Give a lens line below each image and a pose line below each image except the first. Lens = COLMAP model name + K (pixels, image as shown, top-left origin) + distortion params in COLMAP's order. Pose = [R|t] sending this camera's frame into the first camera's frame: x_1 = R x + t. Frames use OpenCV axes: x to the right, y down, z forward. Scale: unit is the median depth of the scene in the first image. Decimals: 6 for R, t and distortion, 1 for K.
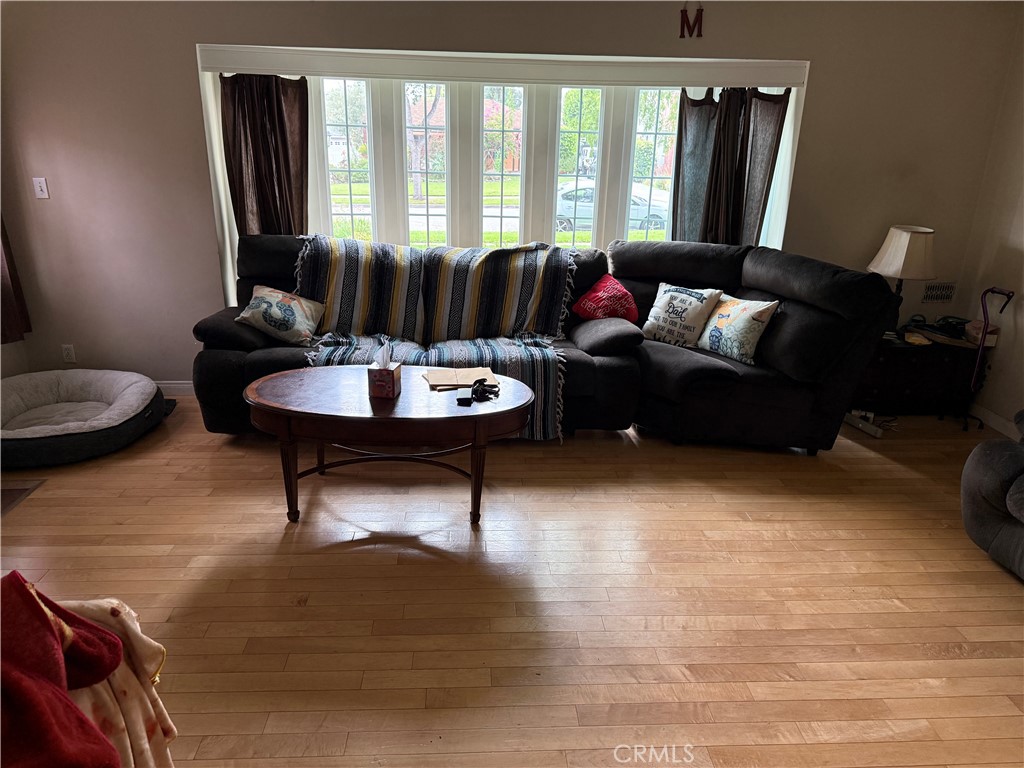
lens RADIAL K [[725.9, 0, 507.8], [0, 725.9, 382.3], [0, 0, 1]] dist [0.111003, -0.148439]
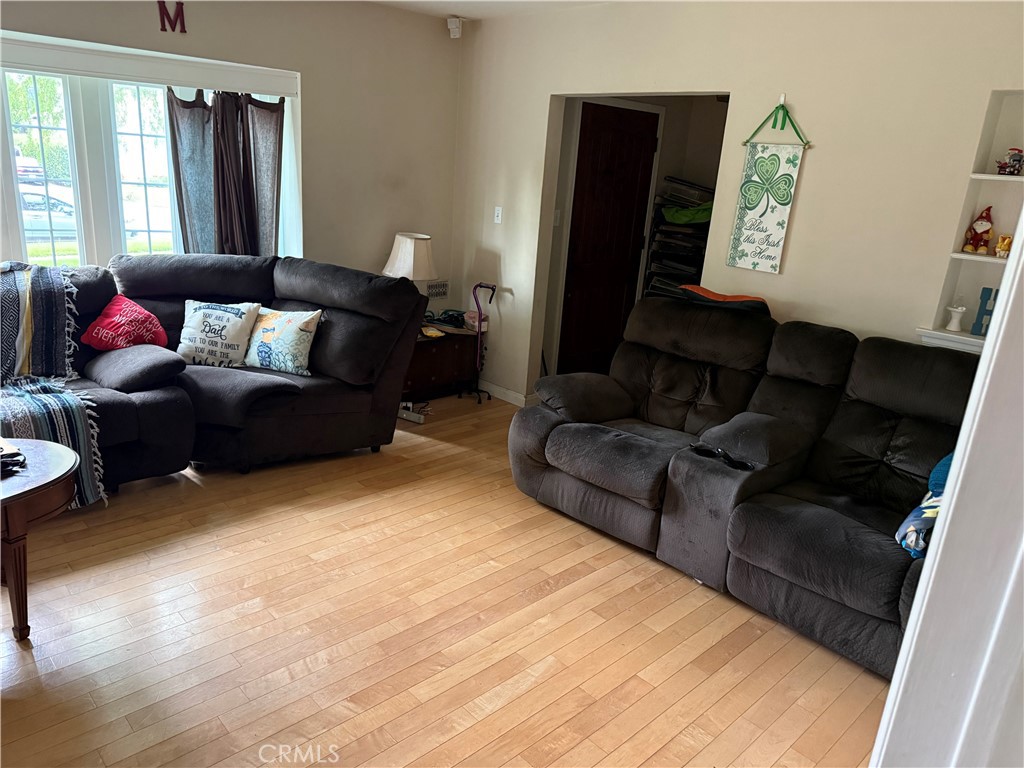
lens RADIAL K [[725.9, 0, 507.8], [0, 725.9, 382.3], [0, 0, 1]] dist [0.111003, -0.148439]
pose [[0.765056, -0.156320, 0.624702, -0.075248], [0.161533, 0.985659, 0.048818, -0.018629], [-0.623375, 0.063561, 0.779336, 0.058084]]
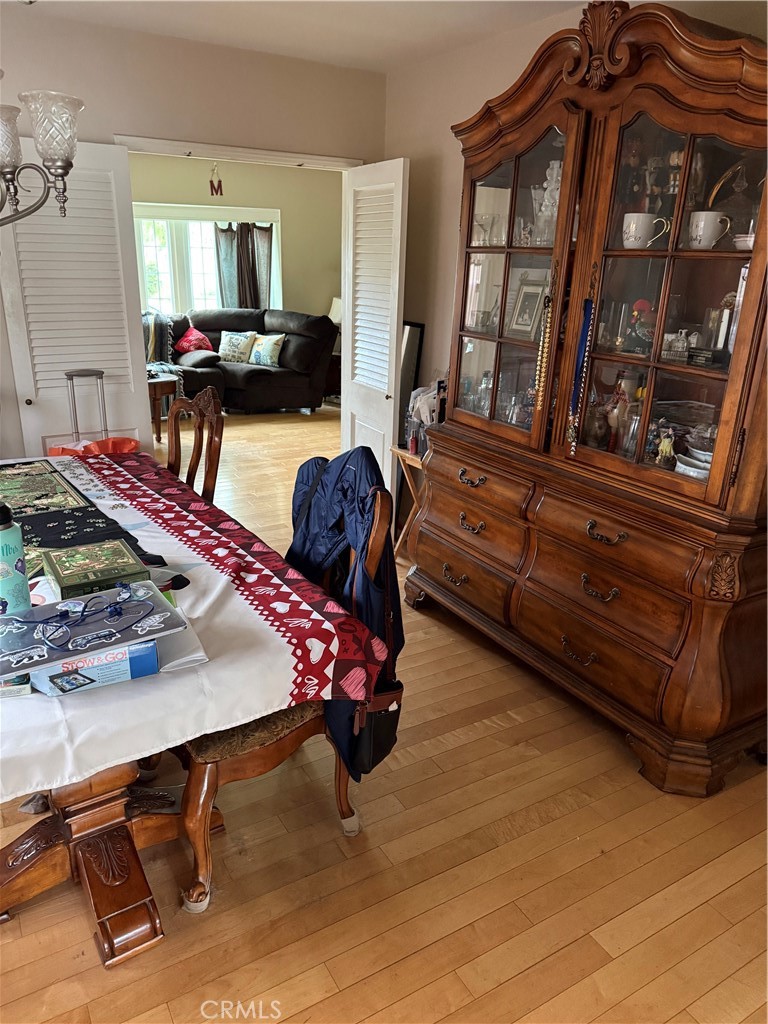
lens RADIAL K [[706.4, 0, 381.9], [0, 706.4, 494.5], [0, 0, 1]] dist [0.097962, -0.134788]
pose [[0.881930, -0.152146, 0.446151, -0.302027], [0.147978, 0.987993, 0.044407, 0.253857], [-0.447550, 0.026856, 0.893855, -0.766481]]
